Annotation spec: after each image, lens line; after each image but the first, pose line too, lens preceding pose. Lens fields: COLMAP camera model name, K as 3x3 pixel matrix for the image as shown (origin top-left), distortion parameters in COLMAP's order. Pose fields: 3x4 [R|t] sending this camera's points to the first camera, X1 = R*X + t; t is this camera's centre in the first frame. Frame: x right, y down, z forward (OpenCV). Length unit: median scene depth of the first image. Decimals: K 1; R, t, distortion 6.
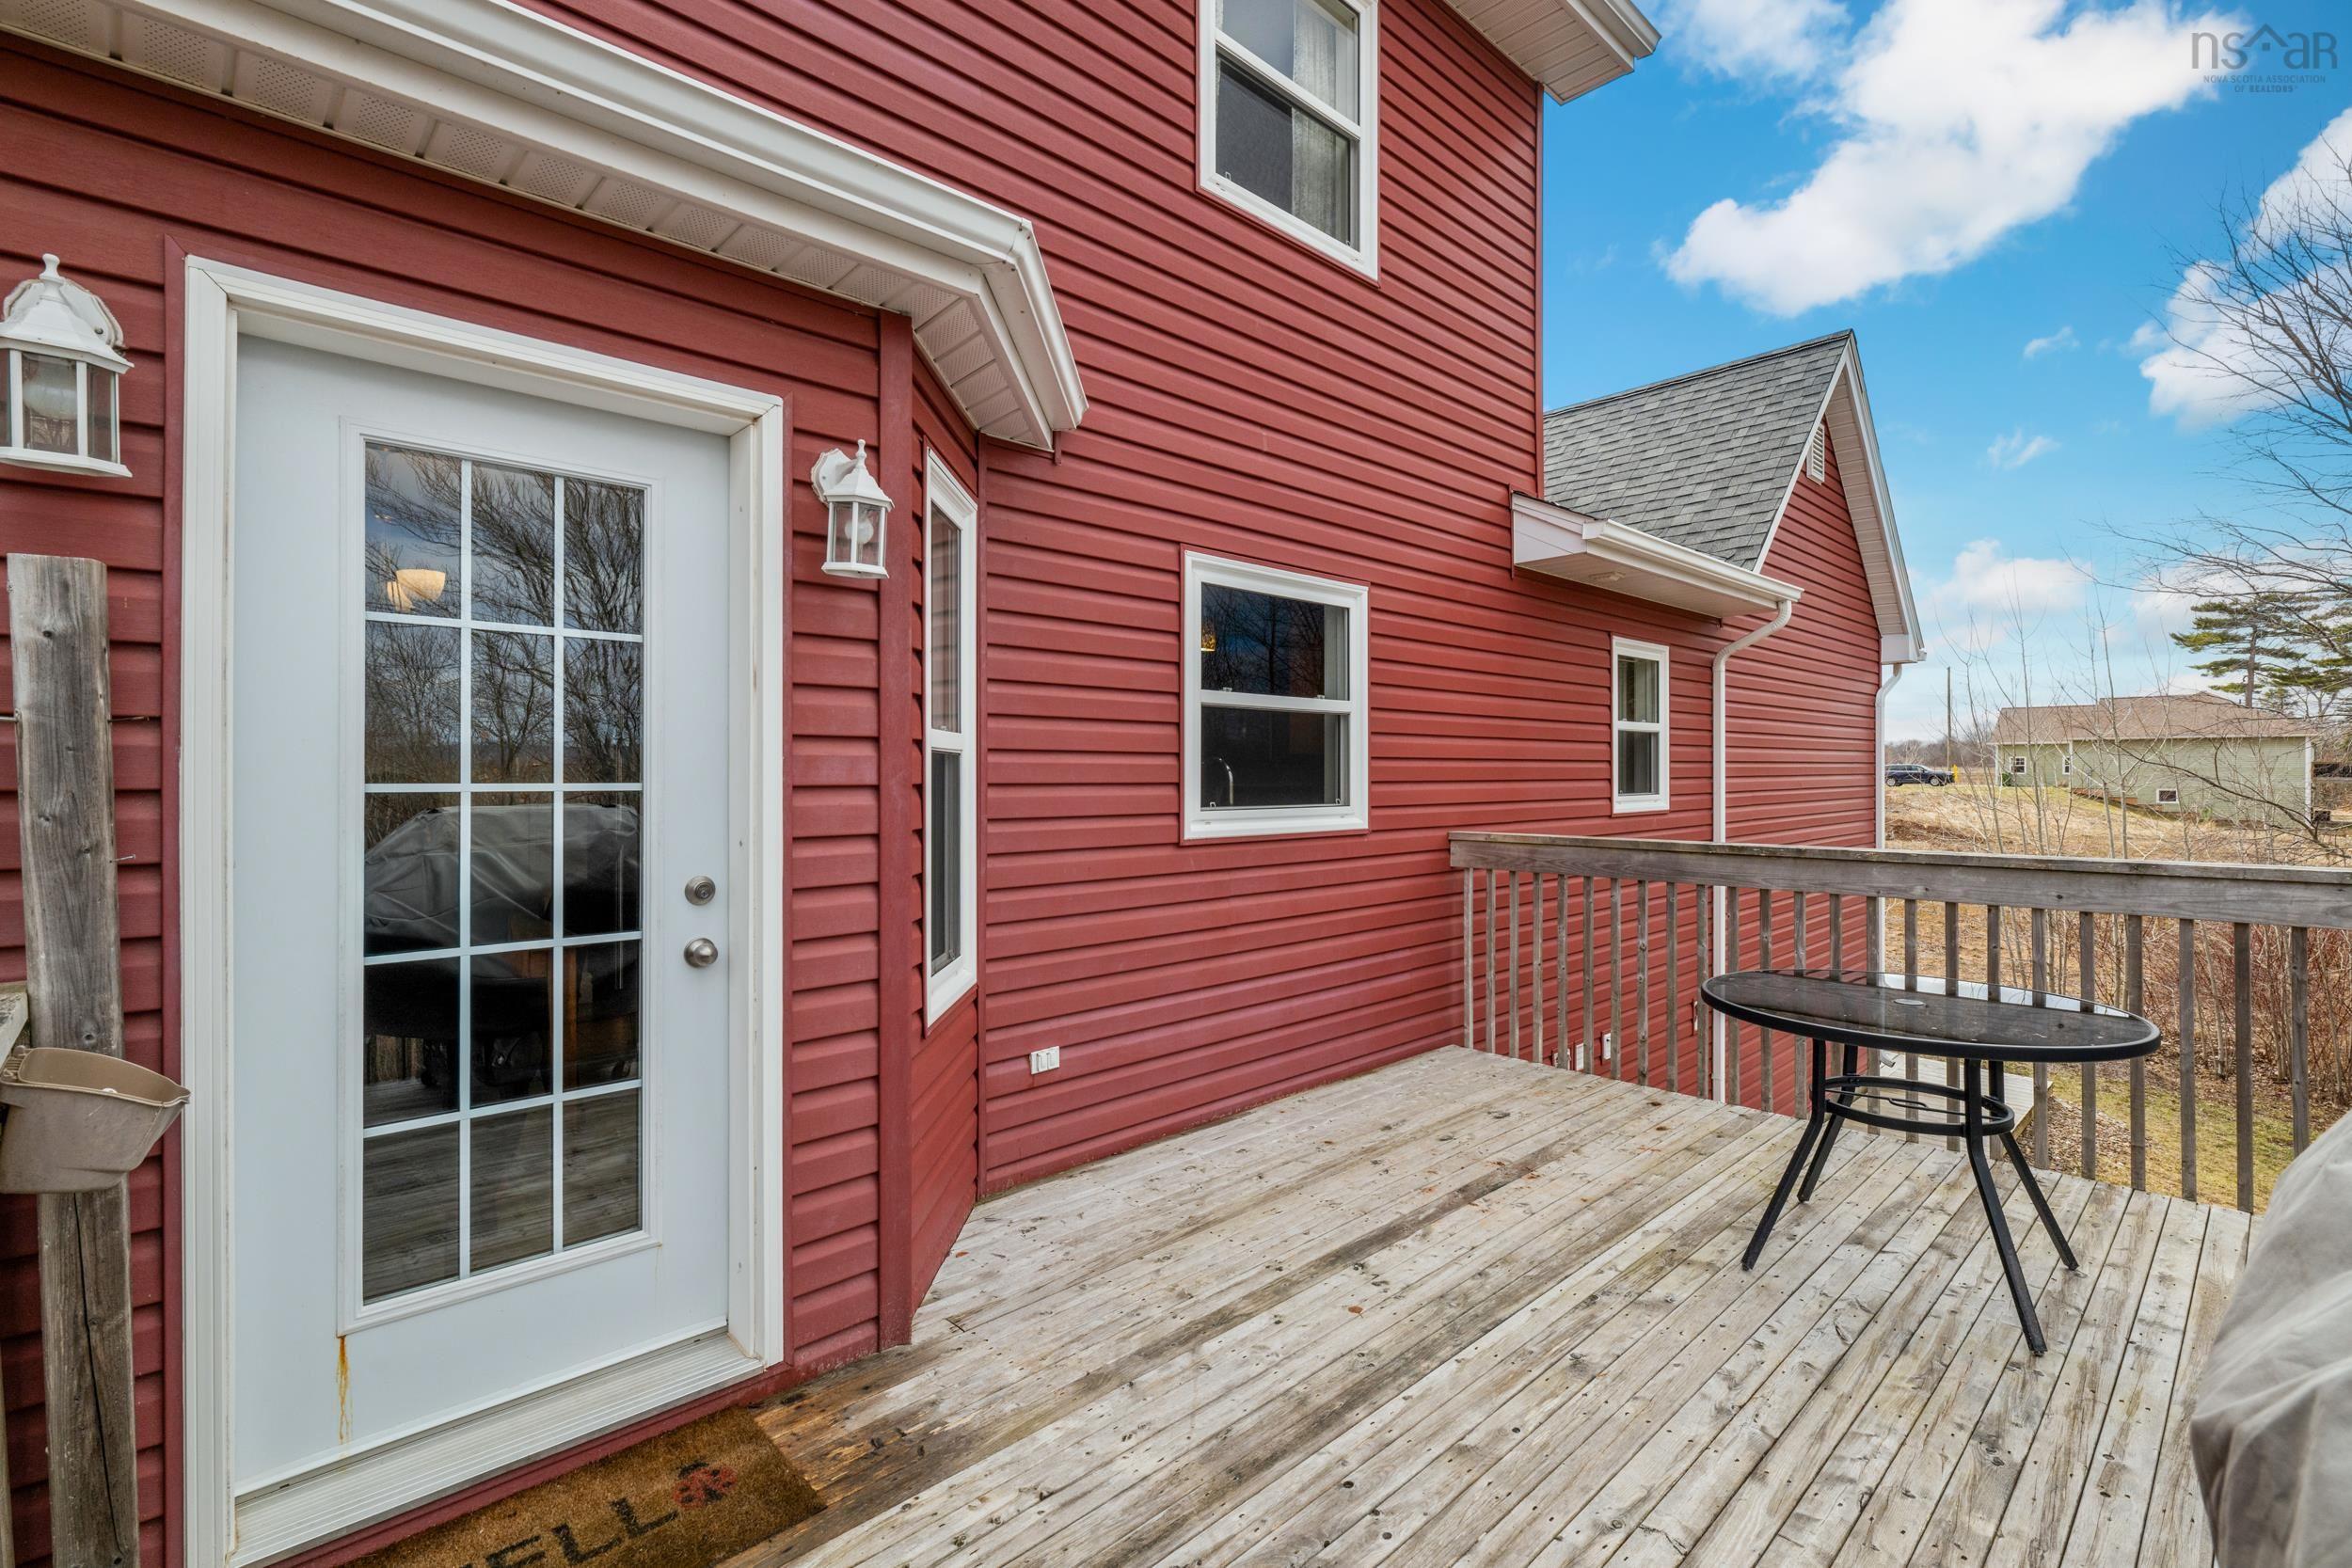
lens RADIAL K [[1075.1, 0, 1169.4], [0, 1075.1, 785.0], [0, 0, 1]] dist [-0.002117, 0.000006]
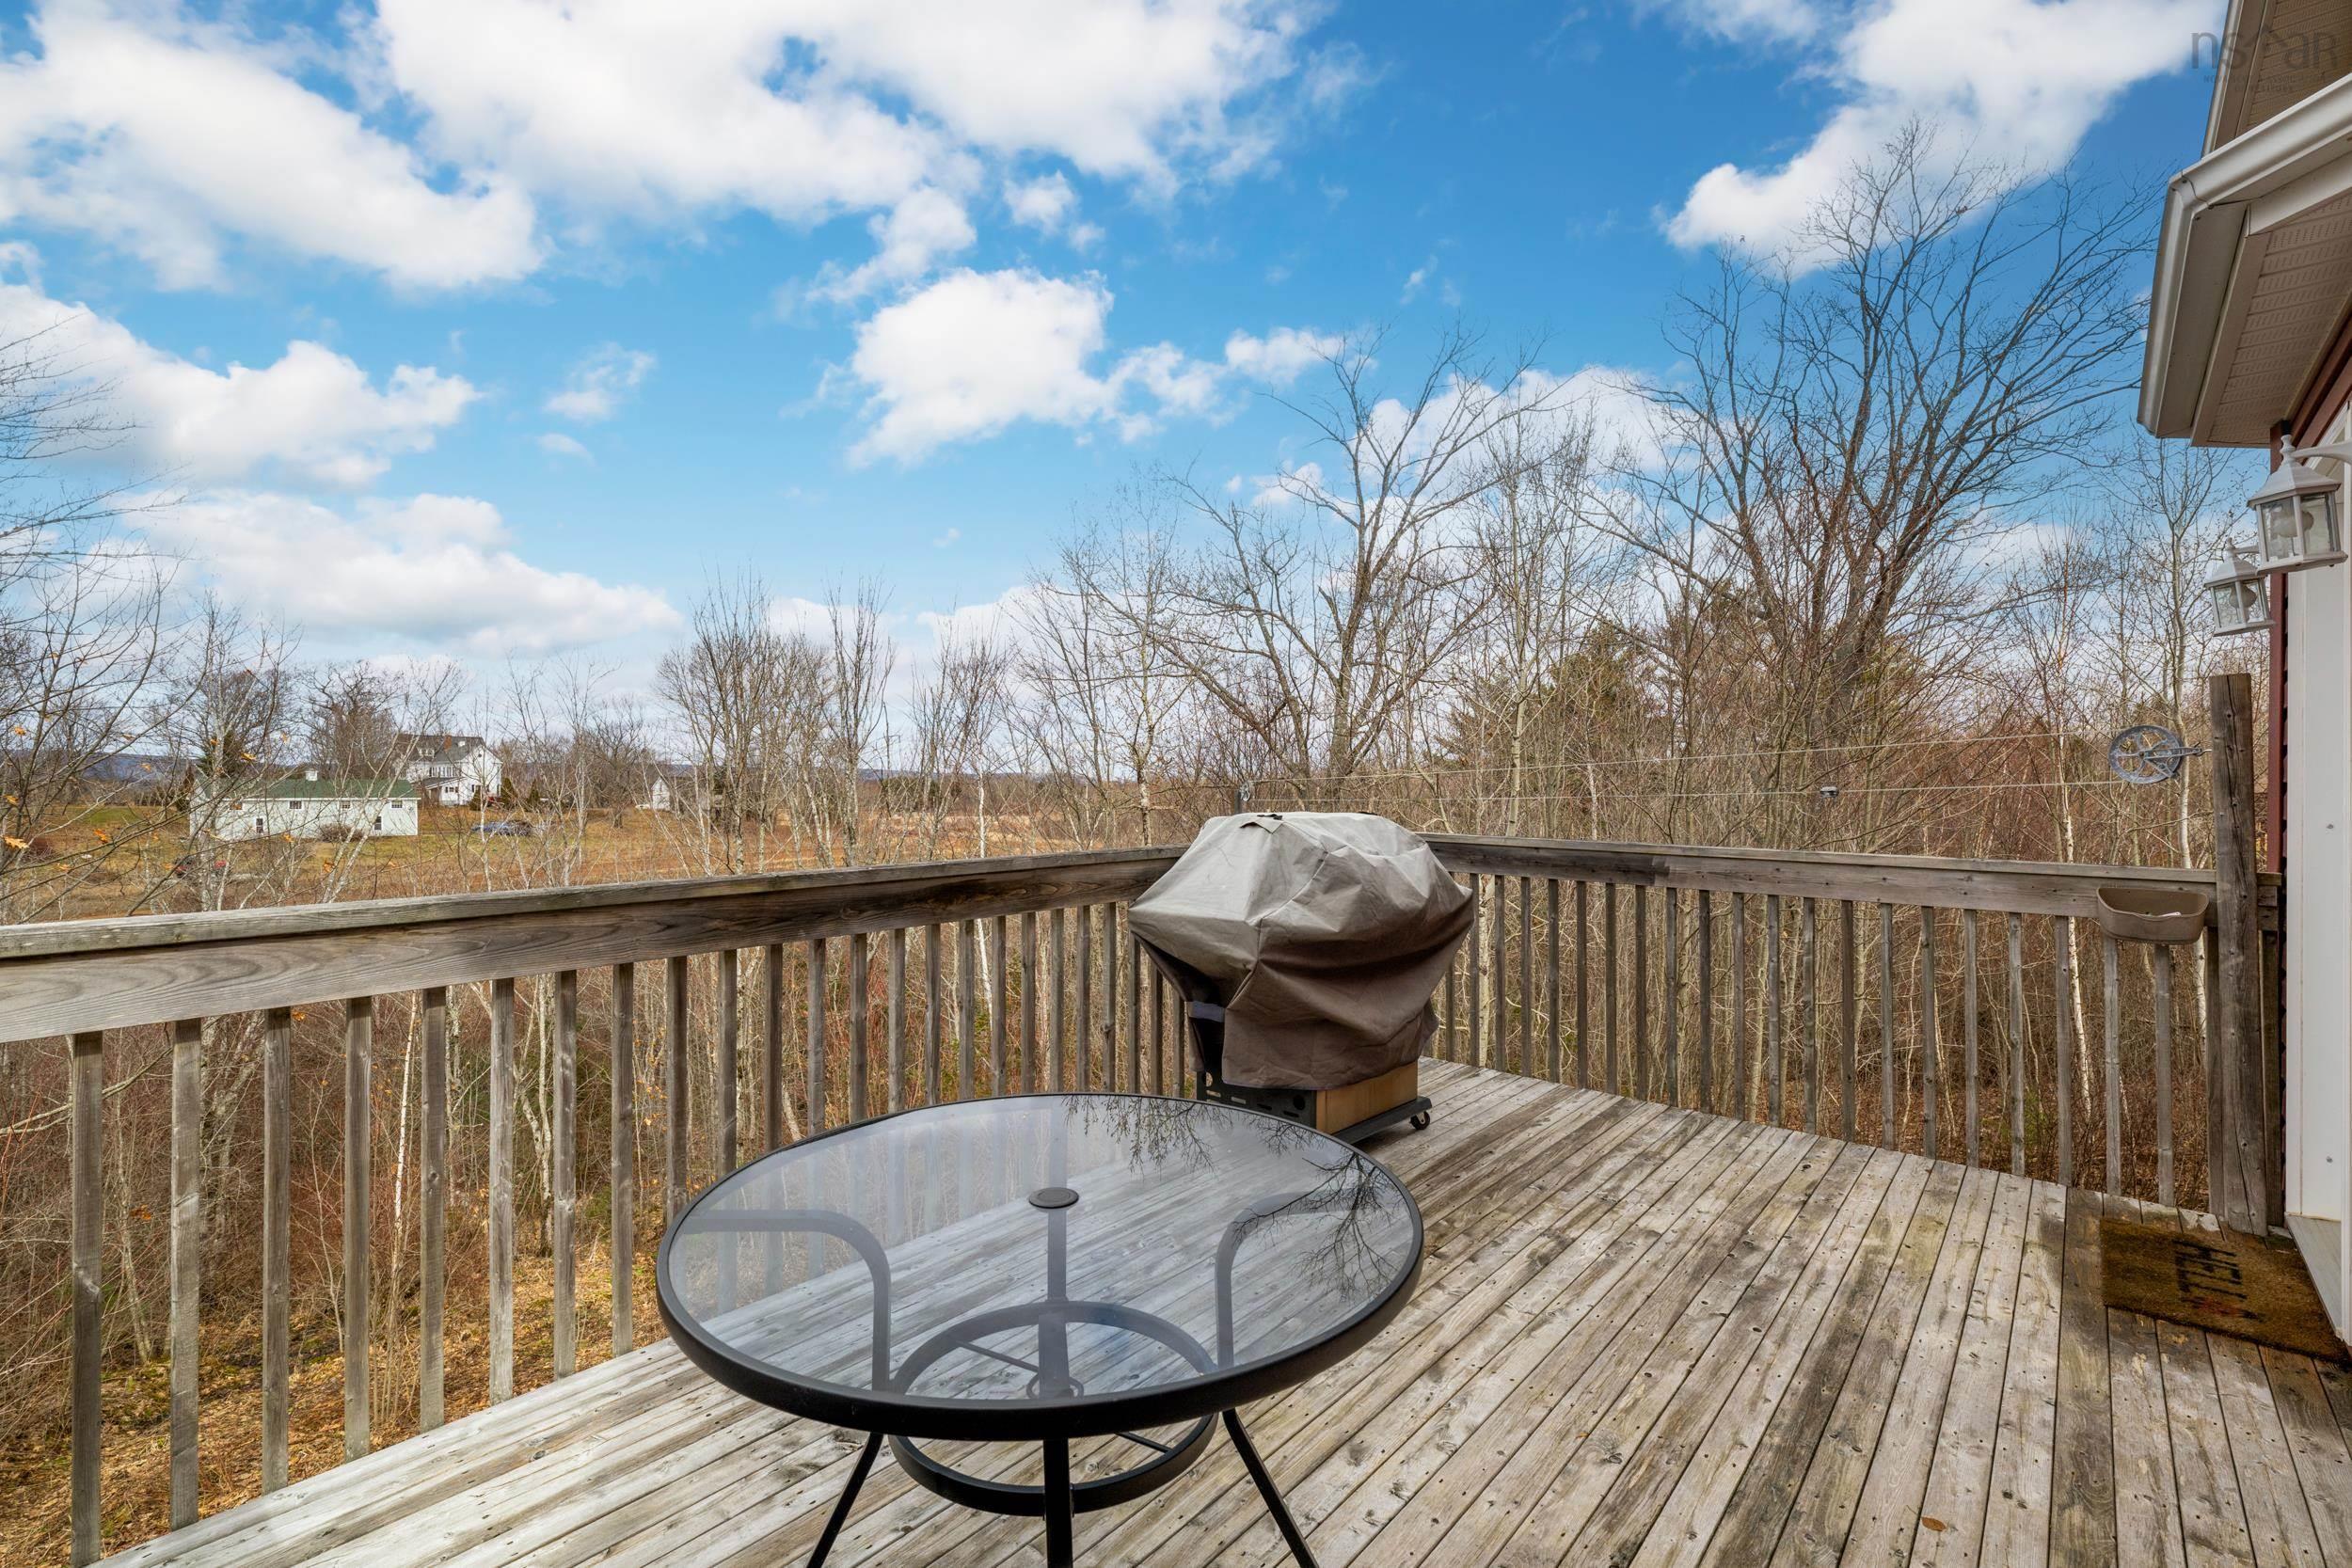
lens RADIAL K [[1075.1, 0, 1171.9], [0, 1075.1, 779.8], [0, 0, 1]] dist [-0.002117, 0.000006]
pose [[-0.994541, -0.000319, -0.104350, 0.853239], [0.000293, 0.999983, -0.005845, 0.007790], [0.104350, -0.005844, -0.994523, 1.896737]]
